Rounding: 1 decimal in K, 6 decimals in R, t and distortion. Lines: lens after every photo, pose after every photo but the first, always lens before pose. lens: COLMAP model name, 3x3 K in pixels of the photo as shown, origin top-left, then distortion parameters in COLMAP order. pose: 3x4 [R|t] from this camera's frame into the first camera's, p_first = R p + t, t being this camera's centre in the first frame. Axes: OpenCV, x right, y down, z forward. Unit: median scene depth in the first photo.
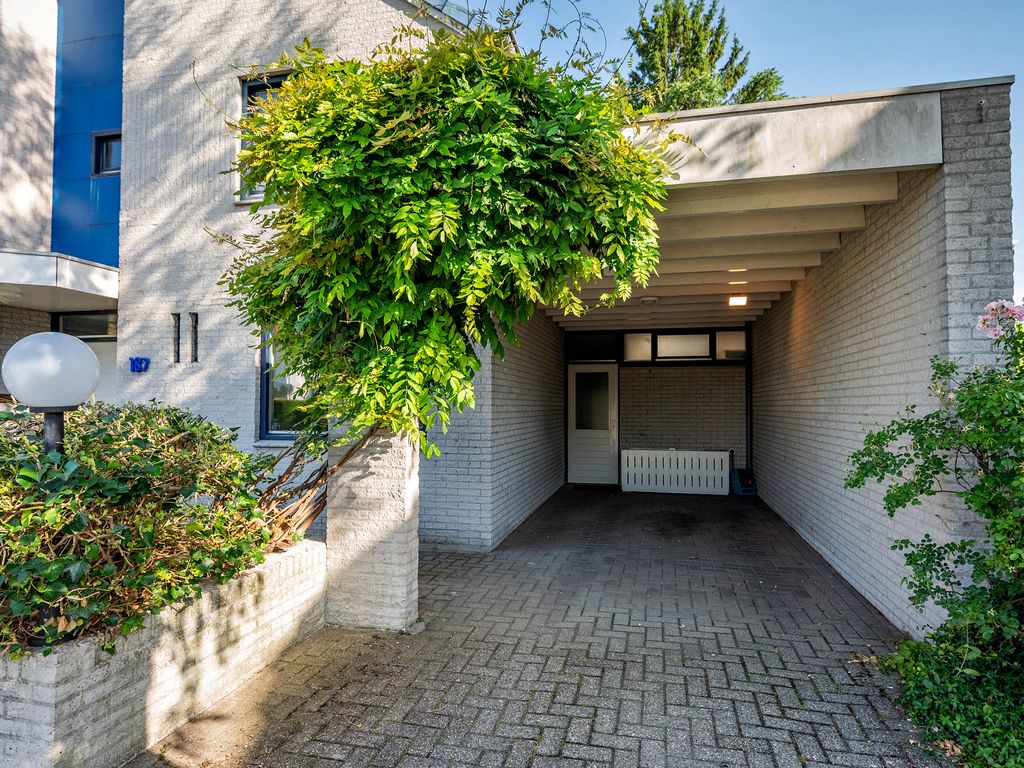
lens RADIAL K [[599.5, 0, 512.0], [0, 599.5, 384.0], [0, 0, 1]] dist [0.002548, 0.000999]
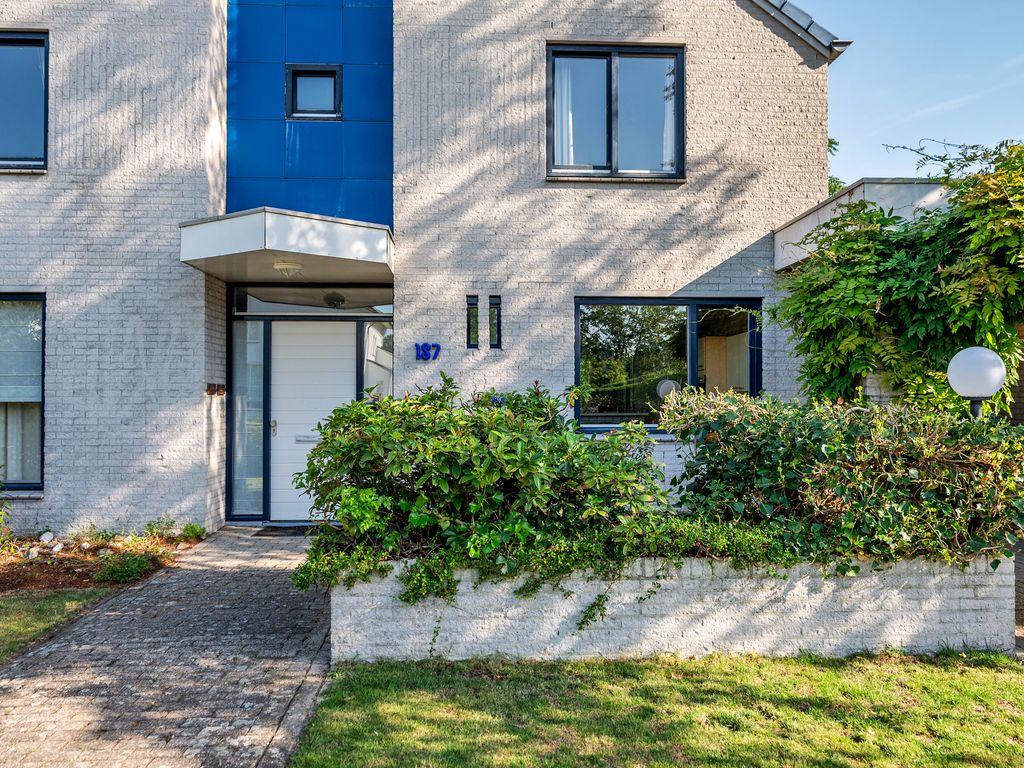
lens RADIAL K [[854.3, 0, 512.0], [0, 854.3, 384.0], [0, 0, 1]] dist [0.001816, -0.000190]
pose [[0.959349, 0.003499, 0.282201, -0.866780], [-0.008793, 0.999808, 0.017497, -0.007087], [-0.282086, -0.019267, 0.959196, -0.249768]]
